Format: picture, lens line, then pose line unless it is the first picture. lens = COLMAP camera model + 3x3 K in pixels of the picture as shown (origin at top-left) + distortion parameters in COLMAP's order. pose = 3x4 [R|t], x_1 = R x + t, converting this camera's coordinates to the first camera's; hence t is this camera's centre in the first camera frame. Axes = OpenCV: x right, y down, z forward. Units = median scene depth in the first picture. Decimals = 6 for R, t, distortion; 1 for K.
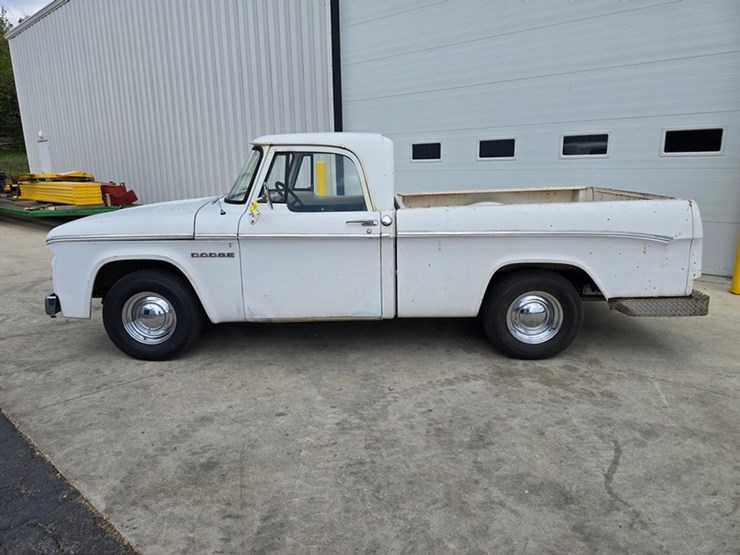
lens RADIAL K [[496.7, 0, 366.1], [0, 496.7, 261.4], [0, 0, 1]] dist [0.057598, -0.051409]
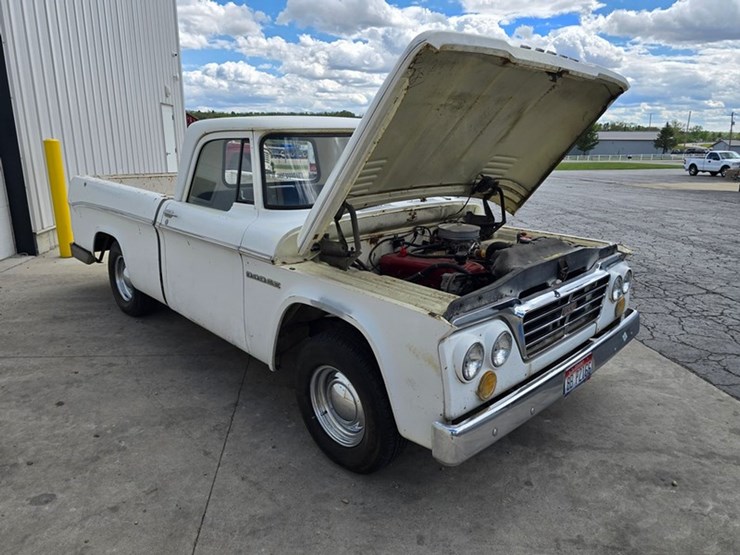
lens RADIAL K [[492.5, 0, 359.8], [0, 492.5, 277.9], [0, 0, 1]] dist [0.046521, -0.042976]
pose [[-0.709260, -0.178999, 0.681843, -0.894326], [0.145806, 0.909061, 0.390318, -0.387534], [-0.689703, 0.376254, -0.618662, 1.885624]]
